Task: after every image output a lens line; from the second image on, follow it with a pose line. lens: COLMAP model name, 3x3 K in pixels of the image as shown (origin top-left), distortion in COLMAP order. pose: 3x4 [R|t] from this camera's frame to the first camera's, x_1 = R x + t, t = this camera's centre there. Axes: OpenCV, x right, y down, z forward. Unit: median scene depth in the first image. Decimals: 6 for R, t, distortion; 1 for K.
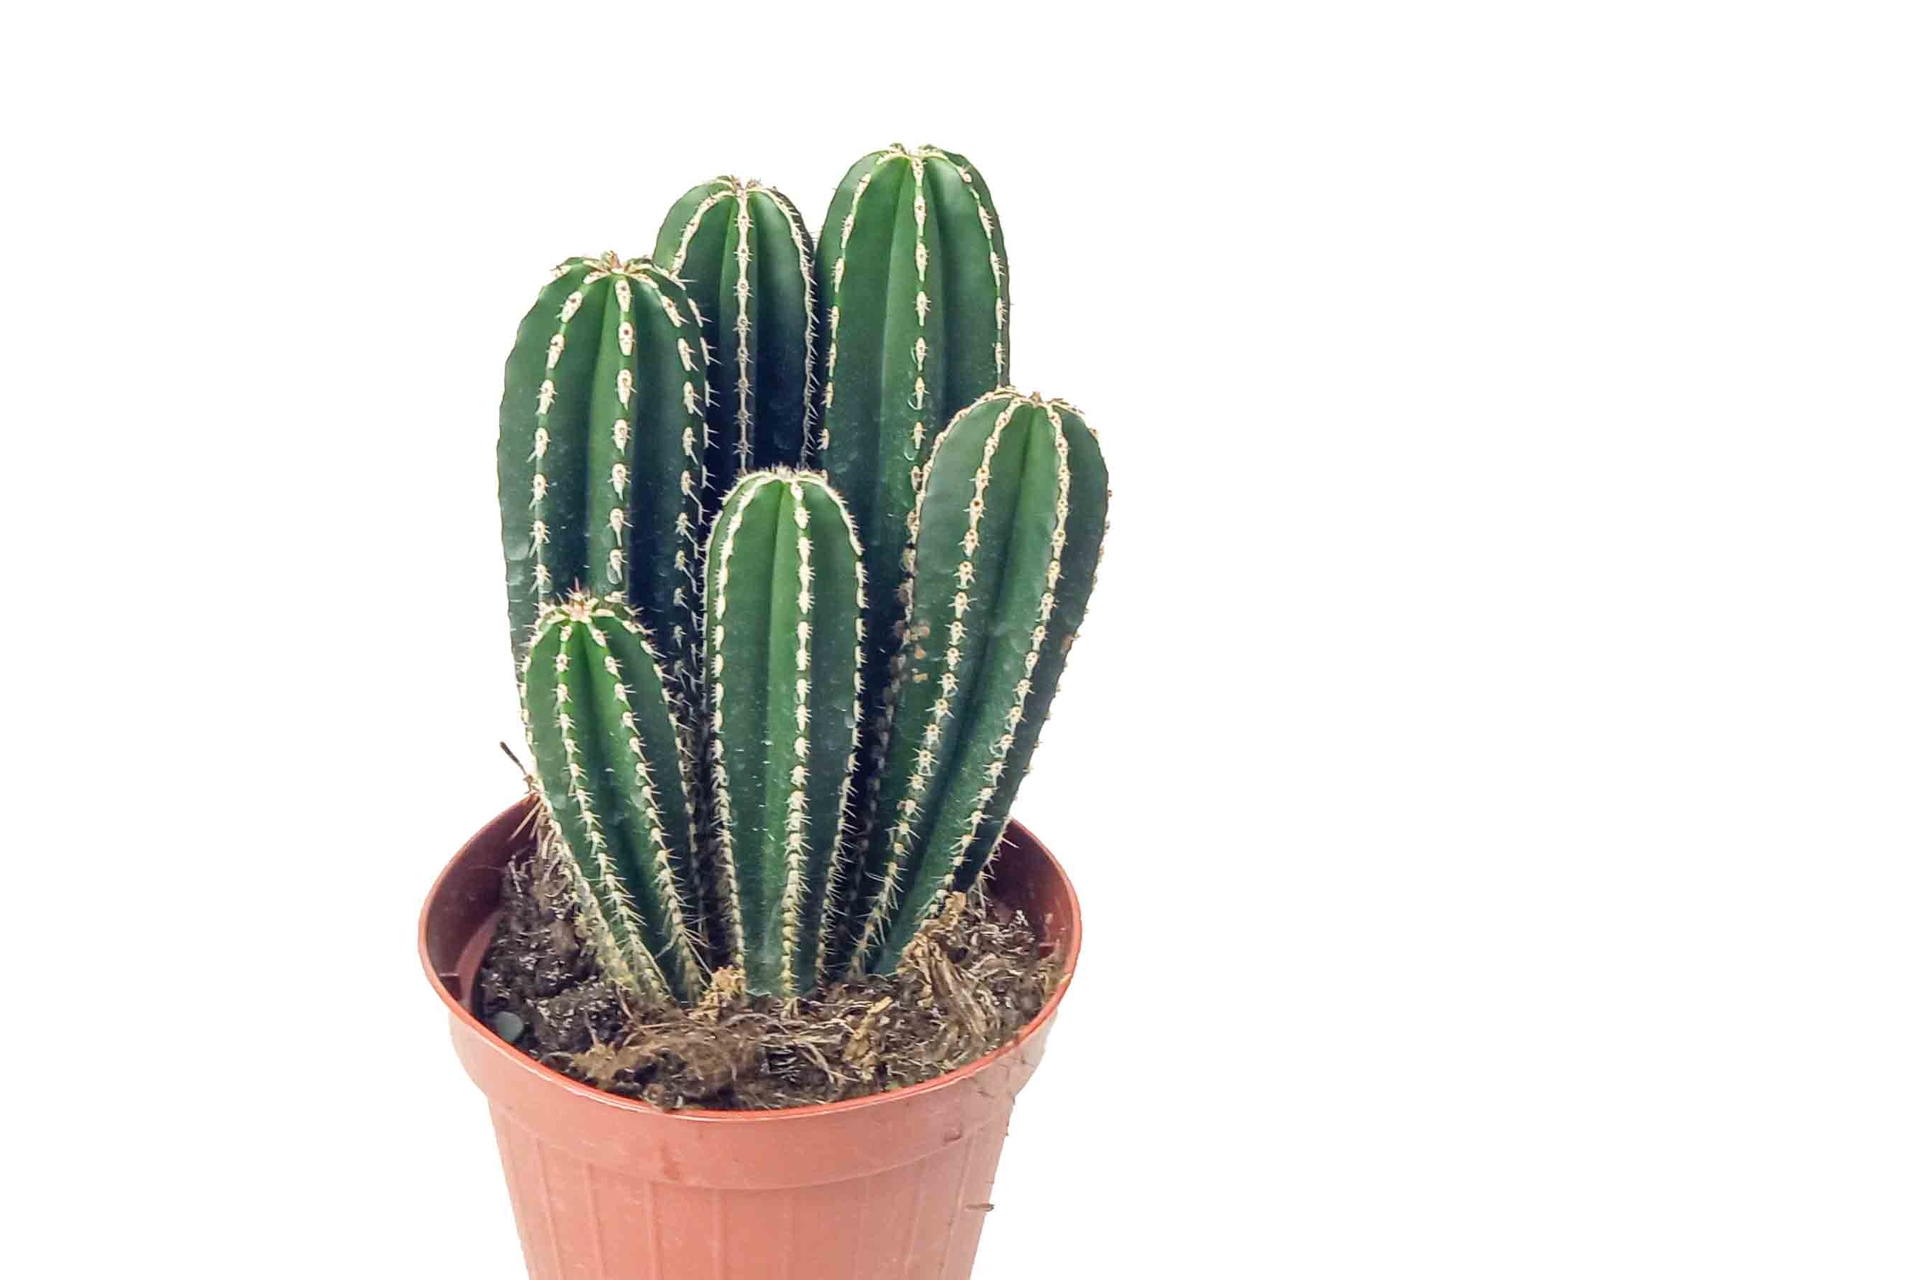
lens RADIAL K [[2266.0, 0, 988.0], [0, 2266.0, 662.7], [0, 0, 1]] dist [0.024605, 0.000000]
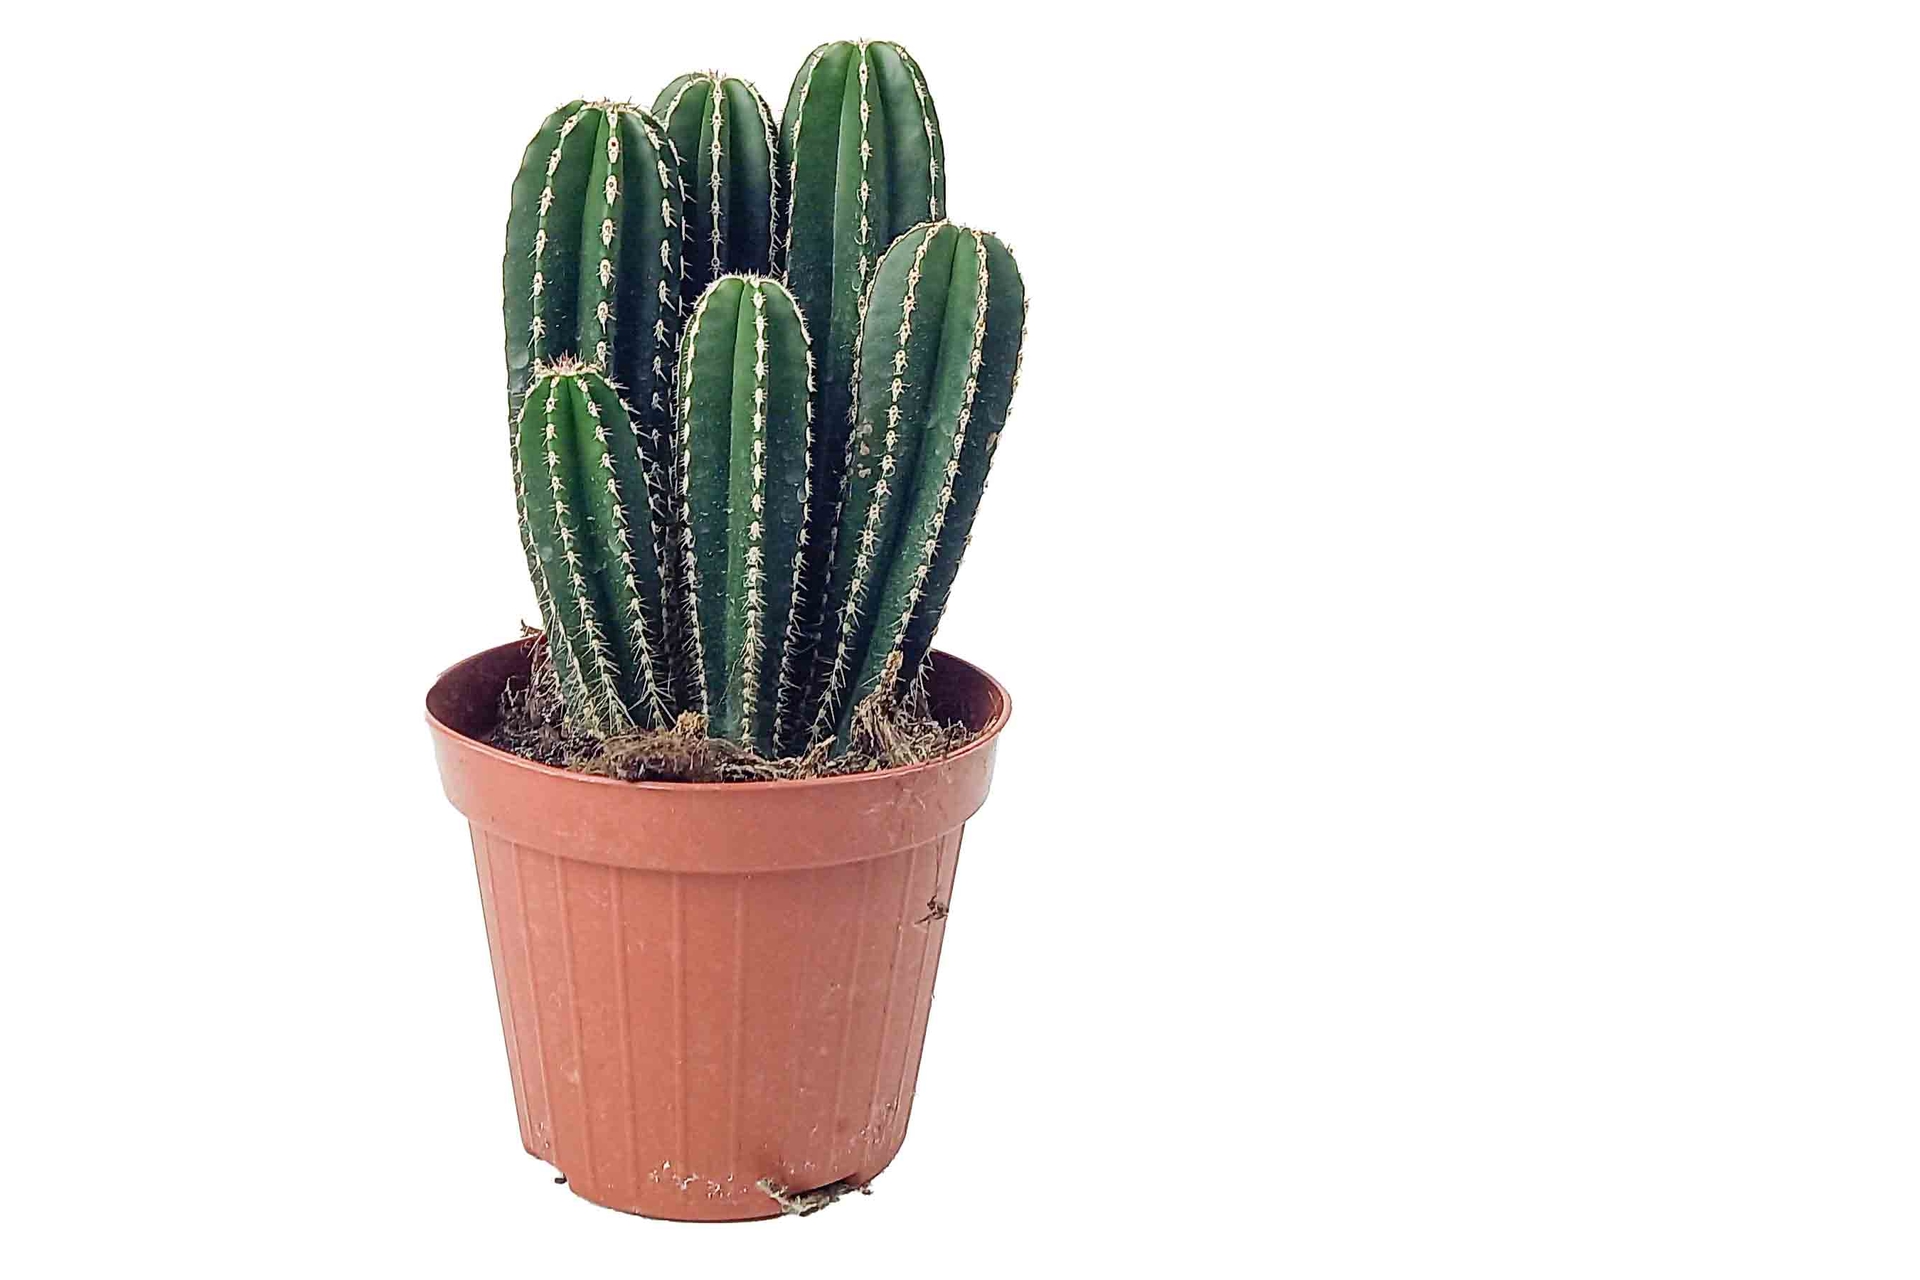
lens RADIAL K [[2266.0, 0, 974.9], [0, 2266.0, 672.3], [0, 0, 1]] dist [0.024605, 0.000000]
pose [[0.999723, -0.008530, -0.021913, 0.051647], [0.004047, 0.980394, -0.197004, 0.341715], [0.023164, 0.196861, 0.980158, -0.107436]]
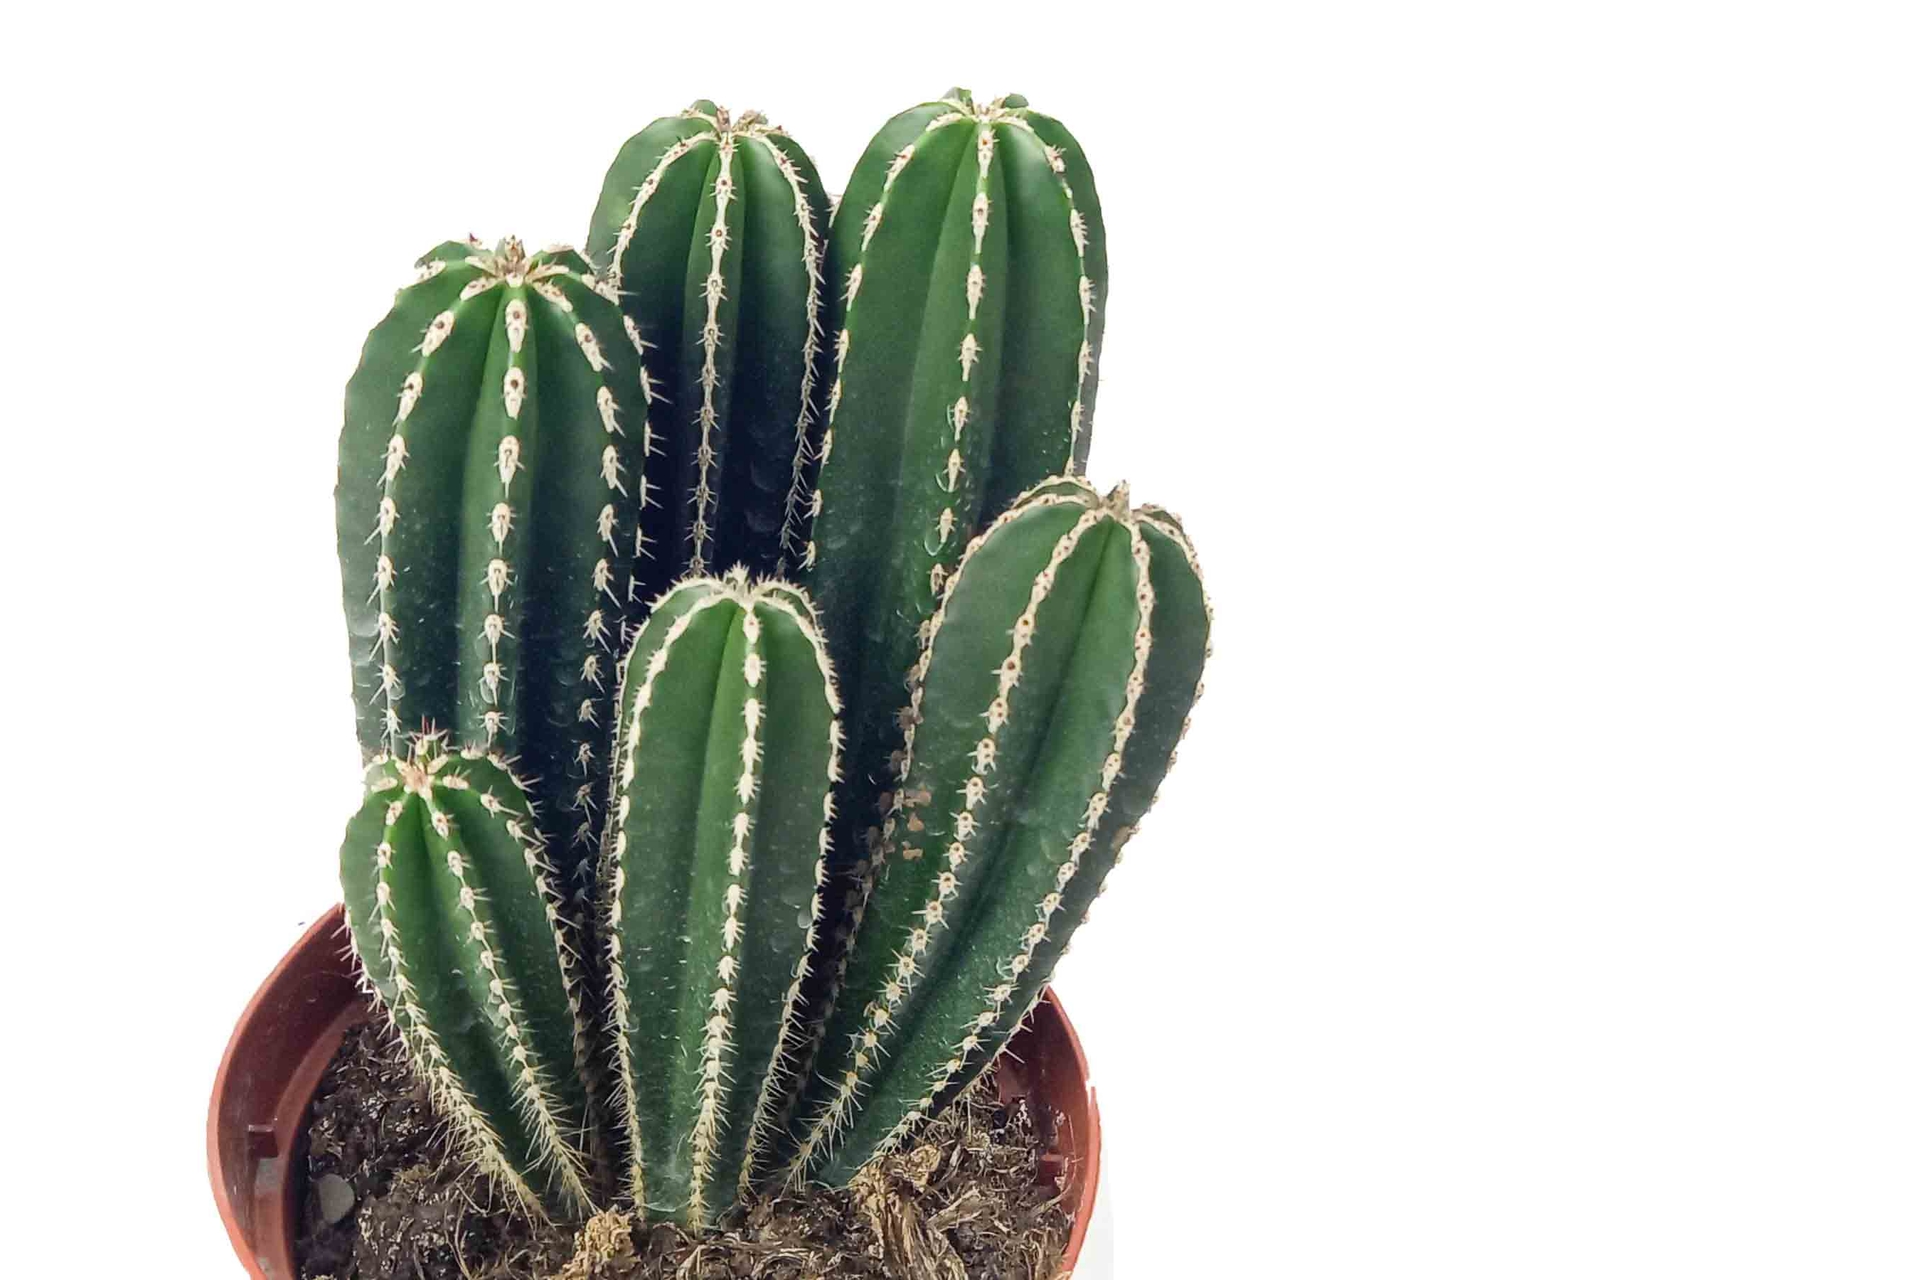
lens RADIAL K [[2266.0, 0, 970.2], [0, 2266.0, 685.7], [0, 0, 1]] dist [0.024605, 0.000000]
pose [[0.991697, 0.122462, -0.039241, 0.010059], [-0.112923, 0.975294, 0.189869, -0.188615], [0.061523, -0.183861, 0.981025, 0.315918]]
